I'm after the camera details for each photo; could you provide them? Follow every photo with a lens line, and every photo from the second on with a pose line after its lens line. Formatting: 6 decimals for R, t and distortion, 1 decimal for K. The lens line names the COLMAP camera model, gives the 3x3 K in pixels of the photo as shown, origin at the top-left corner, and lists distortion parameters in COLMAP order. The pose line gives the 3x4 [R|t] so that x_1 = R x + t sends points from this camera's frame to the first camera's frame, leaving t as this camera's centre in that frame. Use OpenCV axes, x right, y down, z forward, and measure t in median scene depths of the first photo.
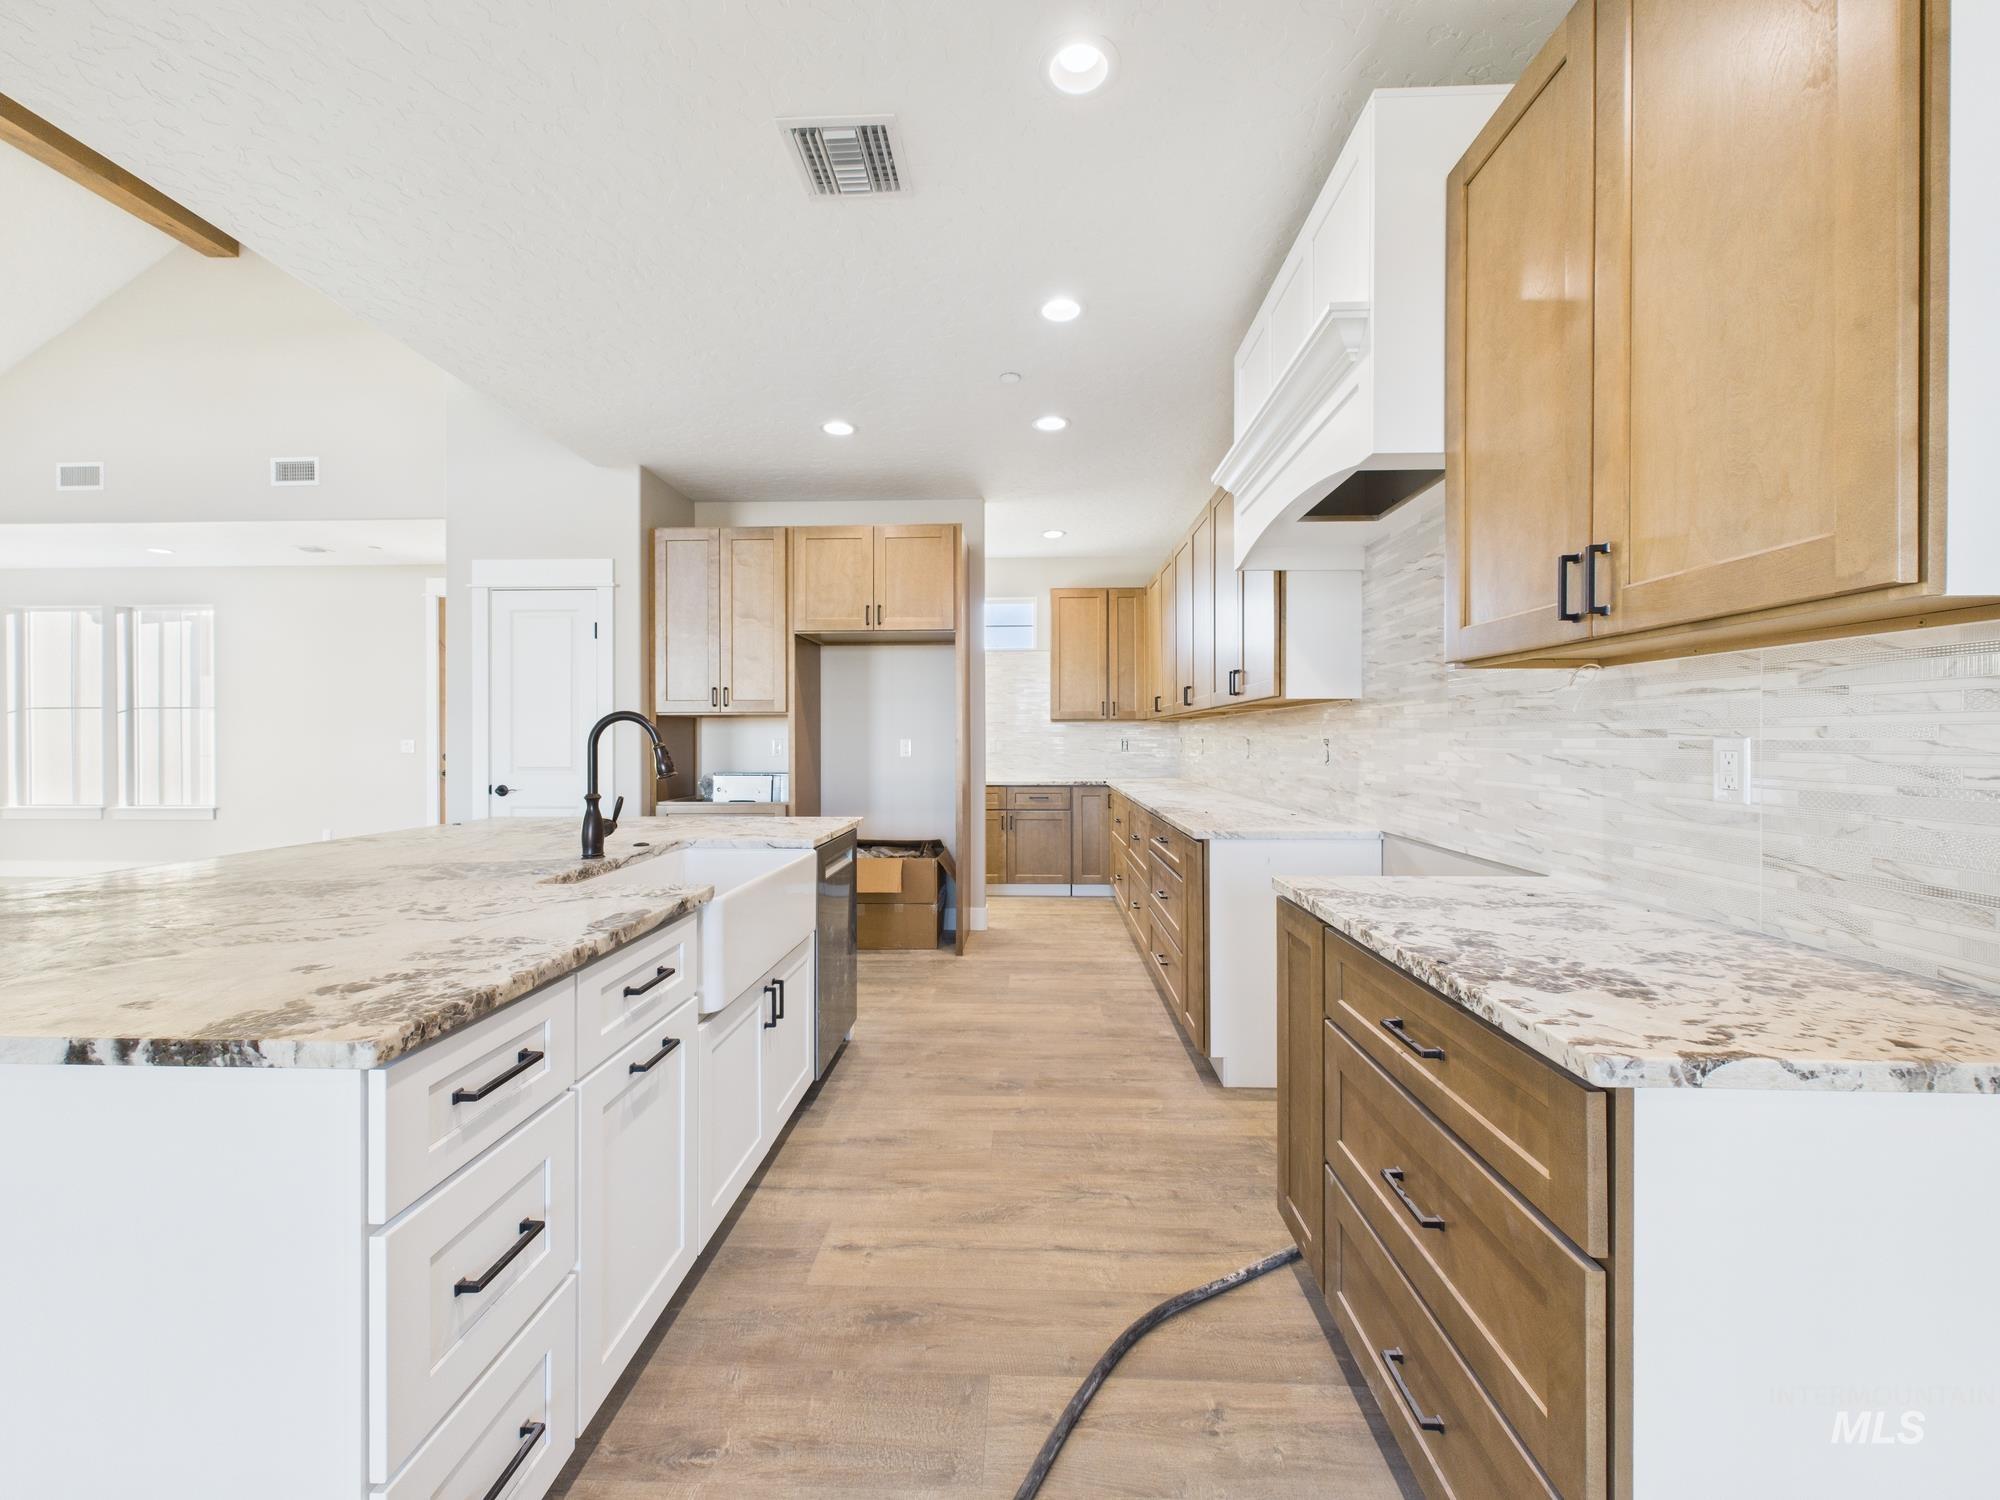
lens RADIAL K [[806.3, 0, 992.3], [0, 806.3, 743.6], [0, 0, 1]] dist [0.001092, 0.000193]
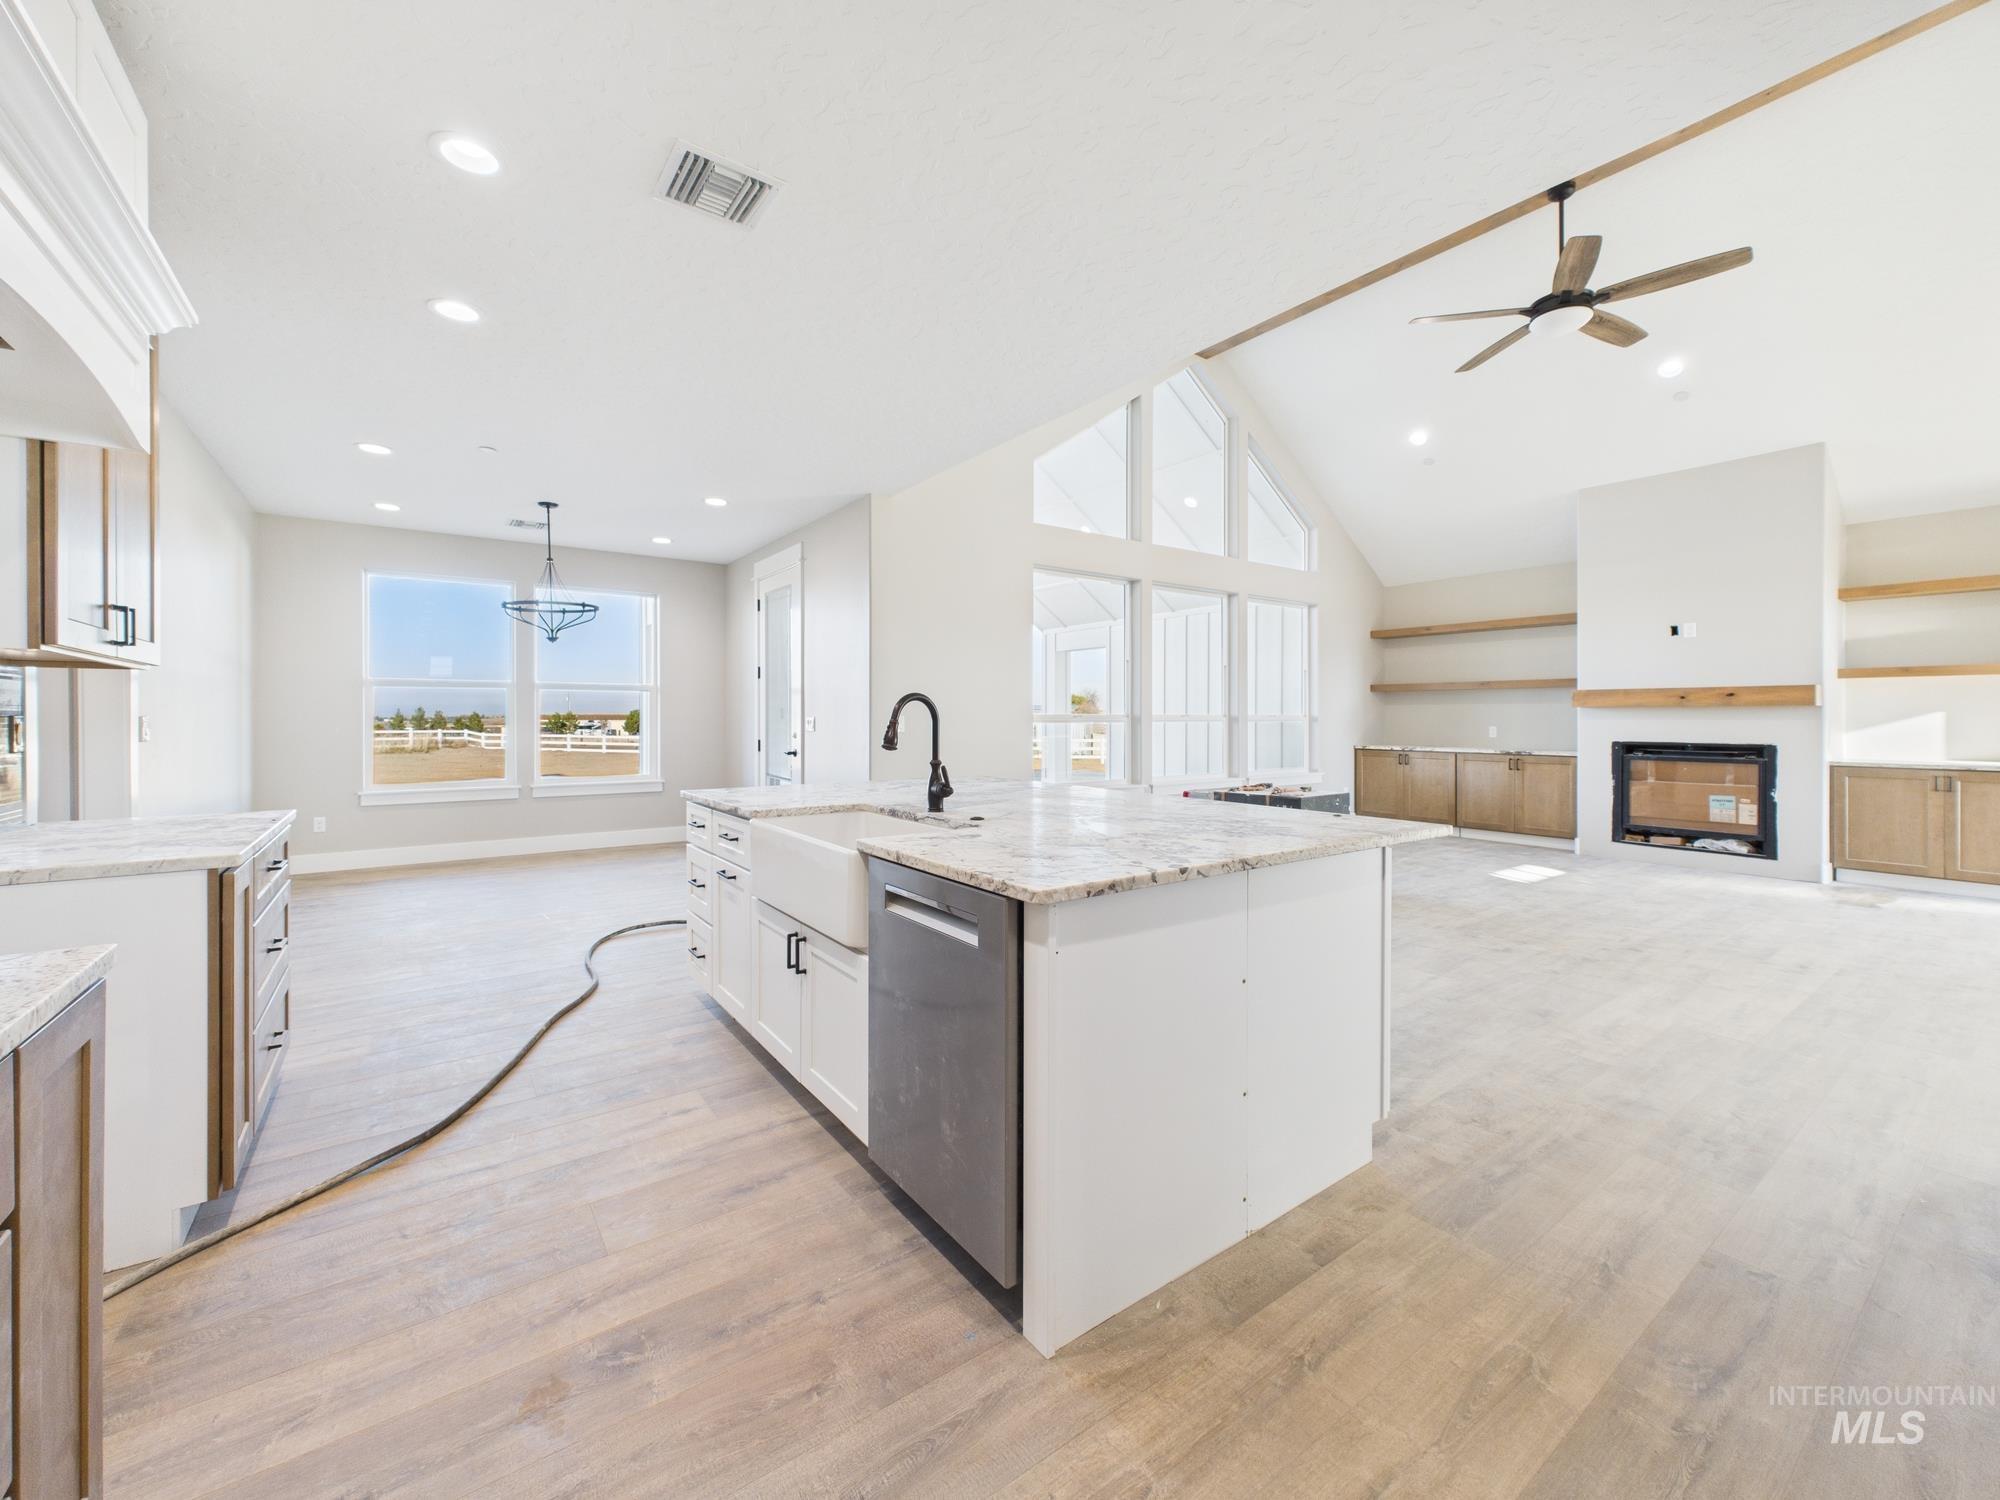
lens RADIAL K [[806.3, 0, 1000.9], [0, 806.3, 716.8], [0, 0, 1]] dist [0.001092, 0.000193]
pose [[-0.780757, 0.000927, -0.624835, 0.196615], [-0.000866, 0.999996, 0.002566, -0.008485], [0.624835, 0.002544, -0.780753, 1.959509]]
